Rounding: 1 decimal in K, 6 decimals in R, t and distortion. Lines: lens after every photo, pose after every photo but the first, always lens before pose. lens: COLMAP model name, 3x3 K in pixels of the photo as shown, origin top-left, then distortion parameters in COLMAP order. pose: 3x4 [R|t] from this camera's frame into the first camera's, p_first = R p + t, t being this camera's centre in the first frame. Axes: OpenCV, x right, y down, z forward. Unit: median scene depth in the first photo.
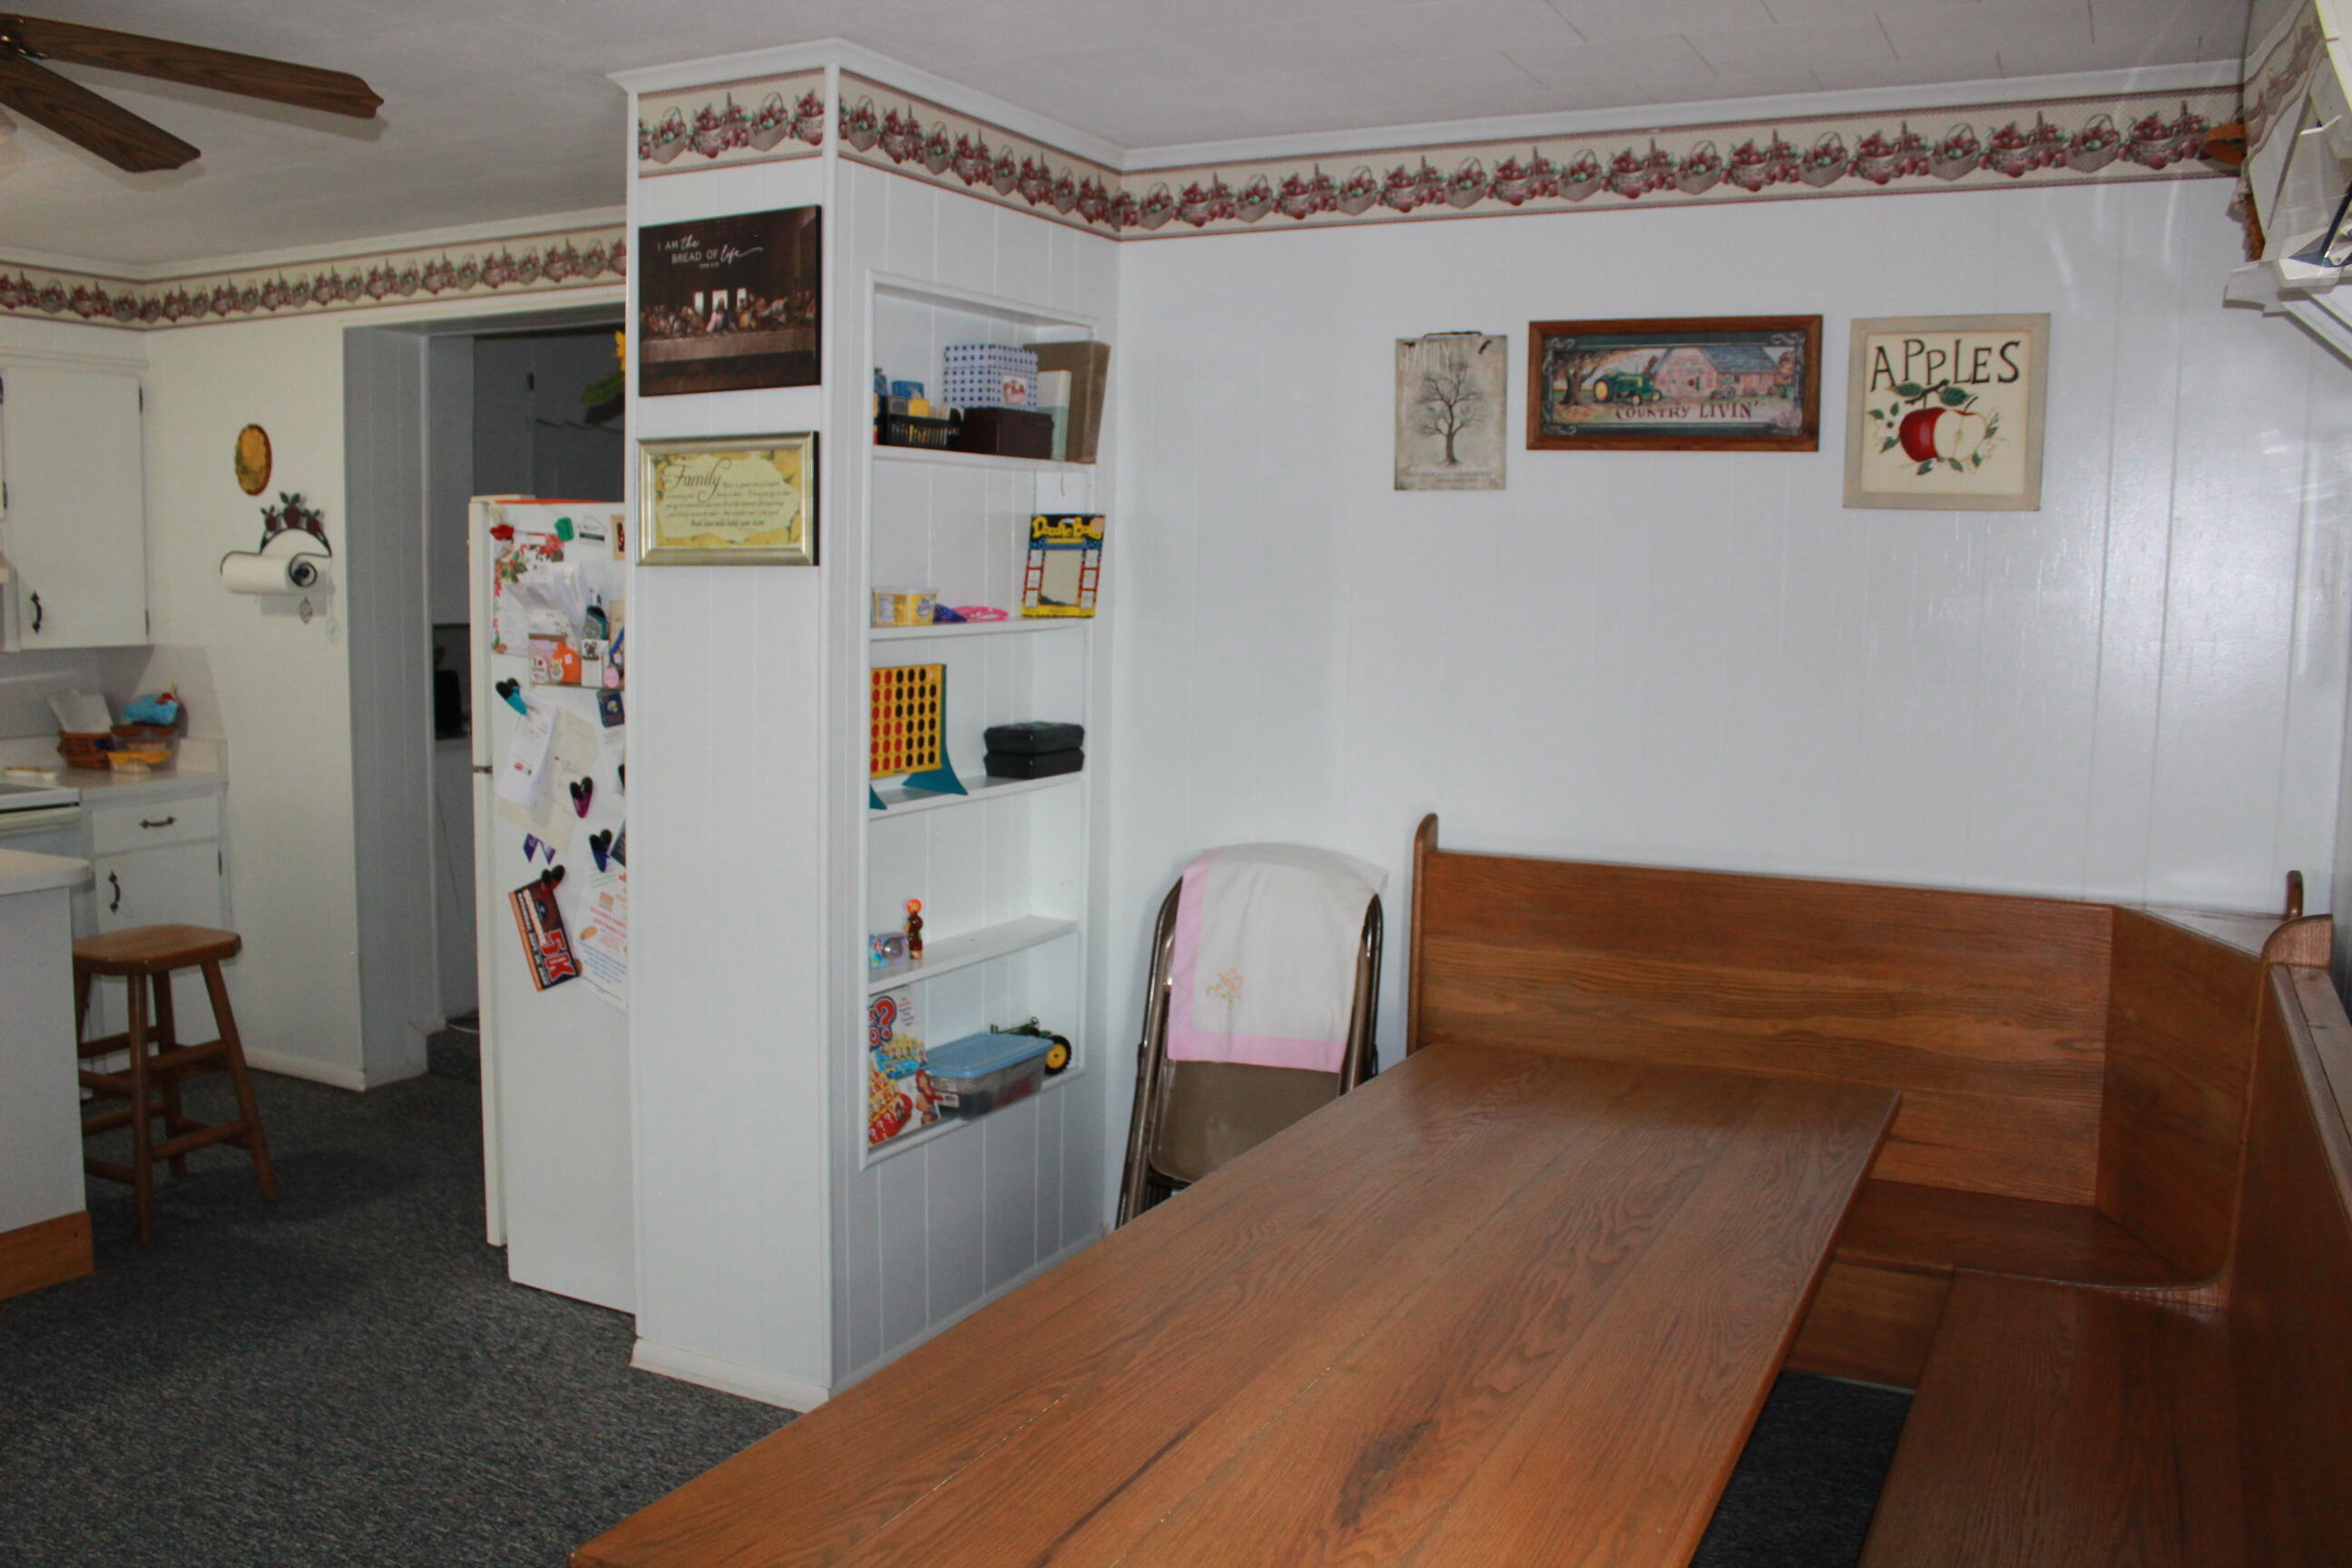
lens RADIAL K [[1931.9, 0, 1145.8], [0, 1931.9, 792.3], [0, 0, 1]] dist [-0.175336, 0.158670]
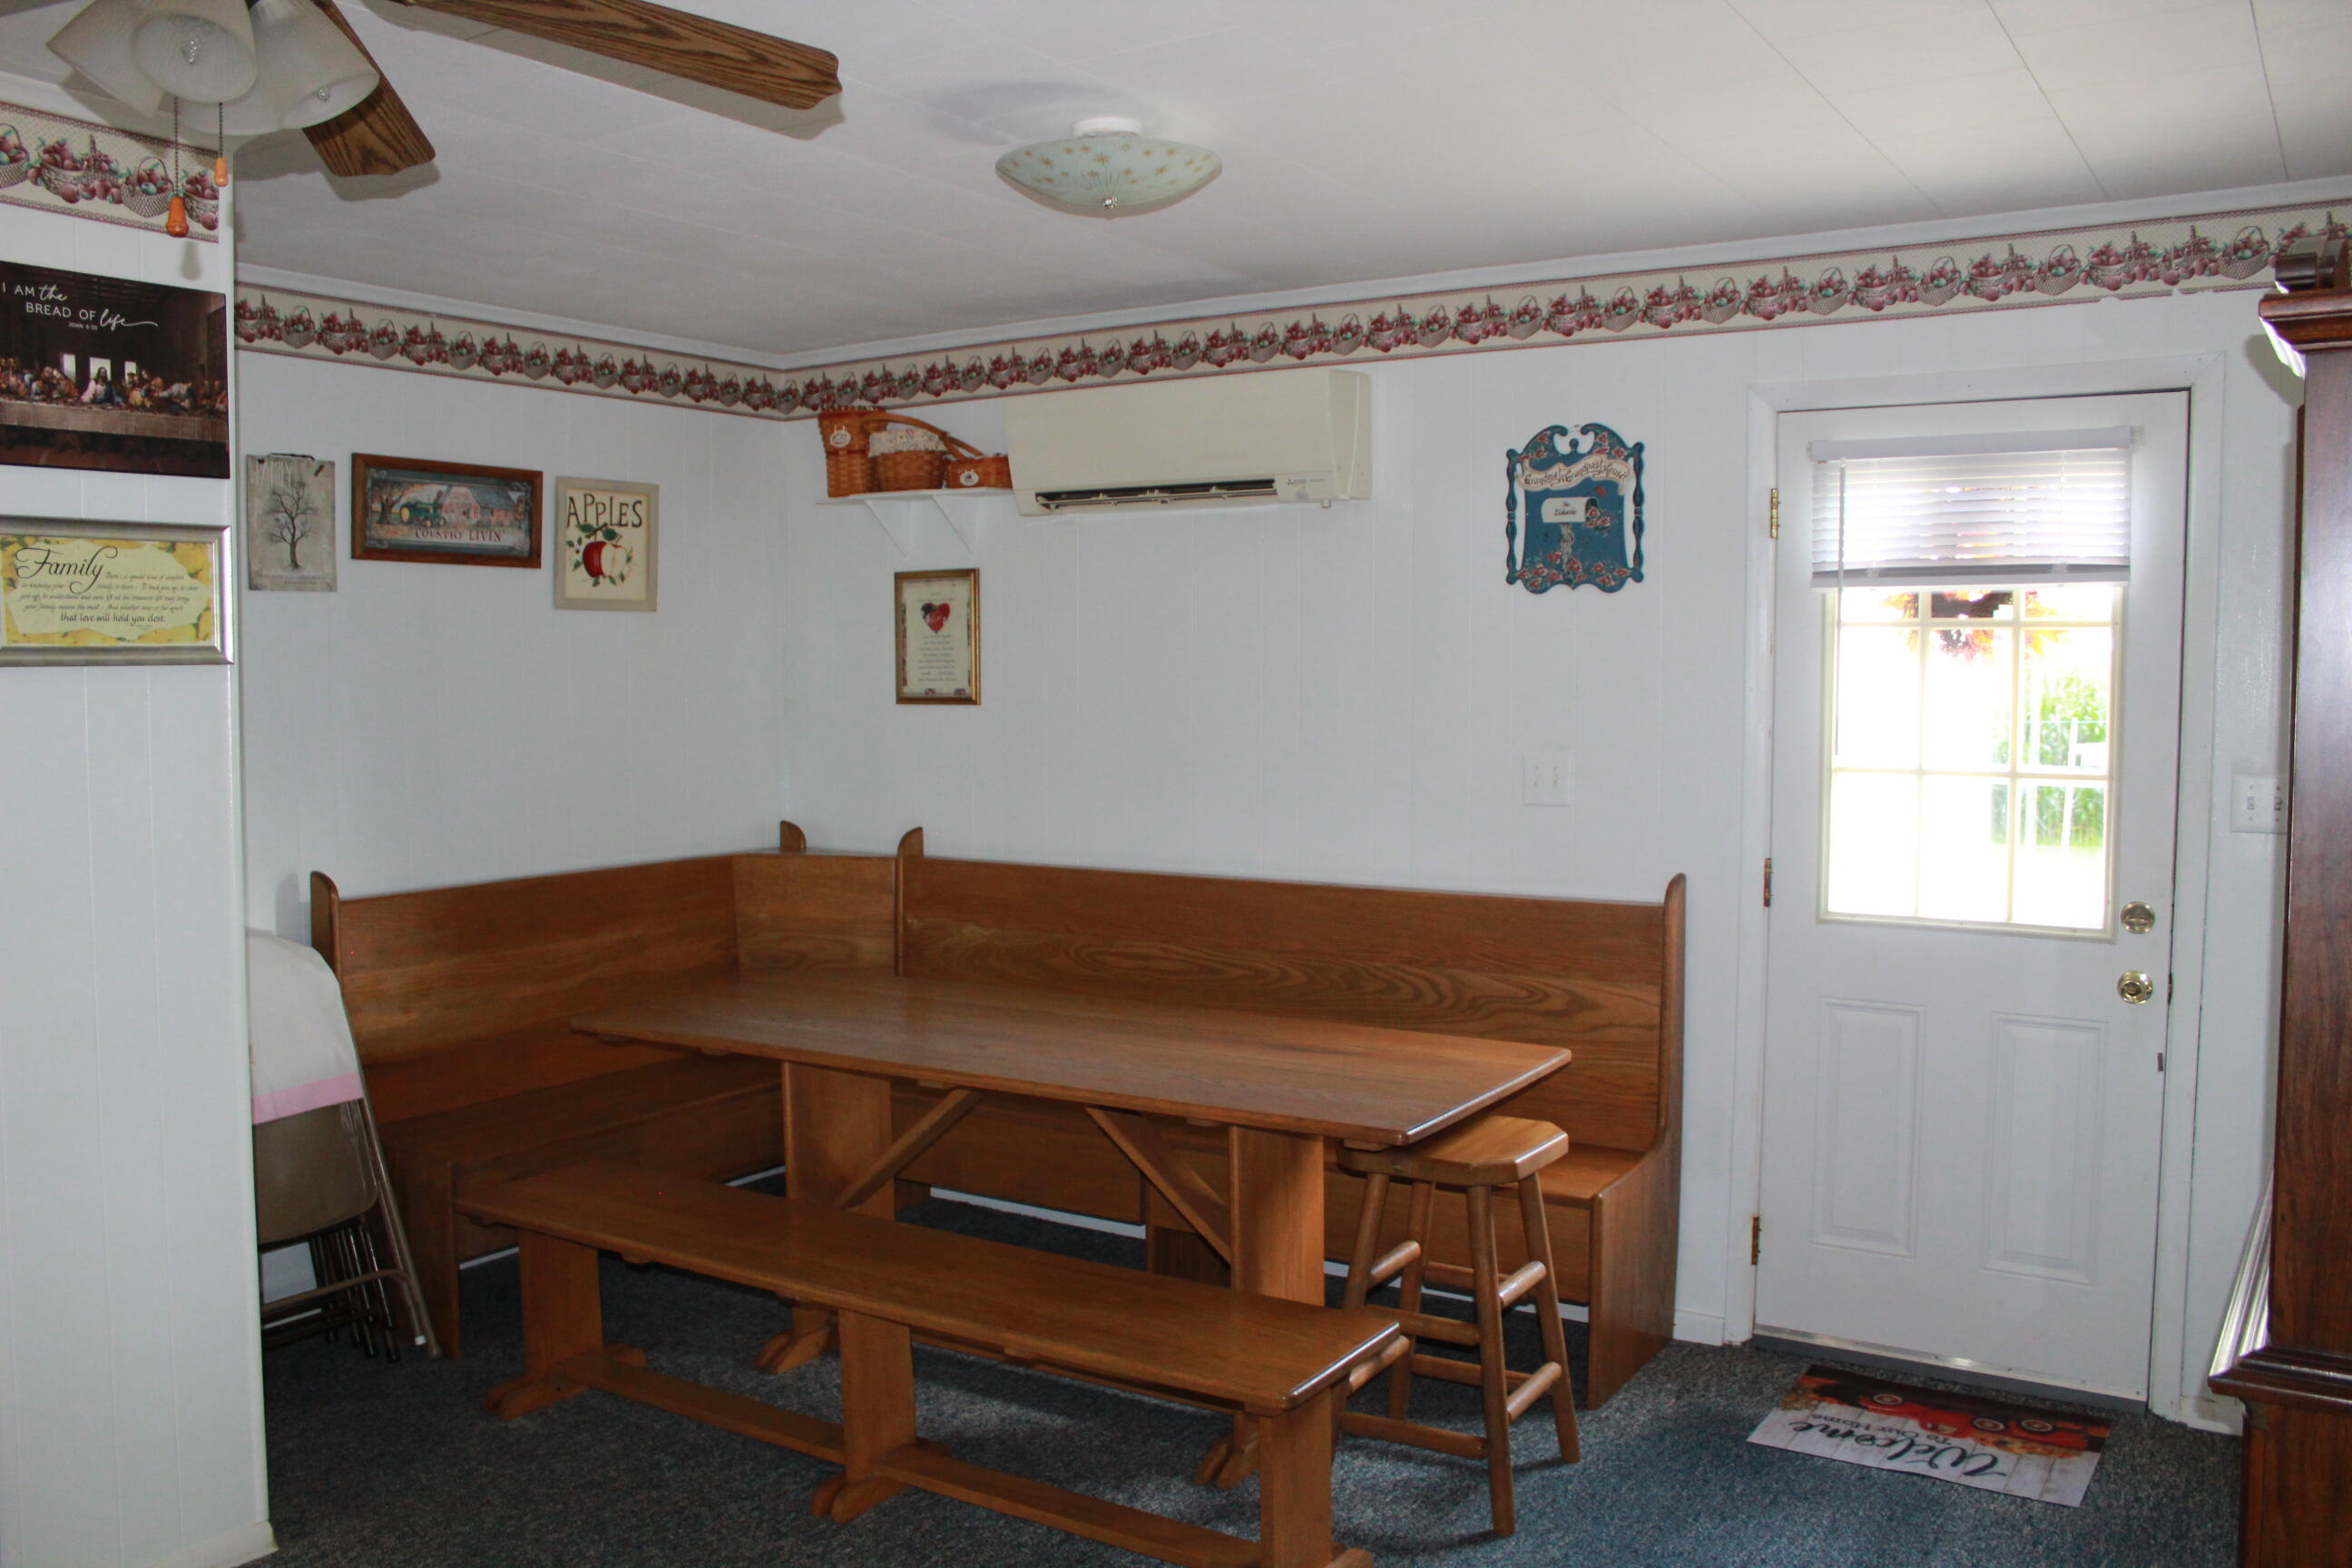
lens RADIAL K [[1931.9, 0, 1145.8], [0, 1931.9, 792.3], [0, 0, 1]] dist [-0.175336, 0.158670]
pose [[0.106492, -0.081495, 0.990968, -1.030087], [0.116017, 0.990846, 0.069018, -0.062957], [-0.987522, 0.107619, 0.114972, 0.424164]]
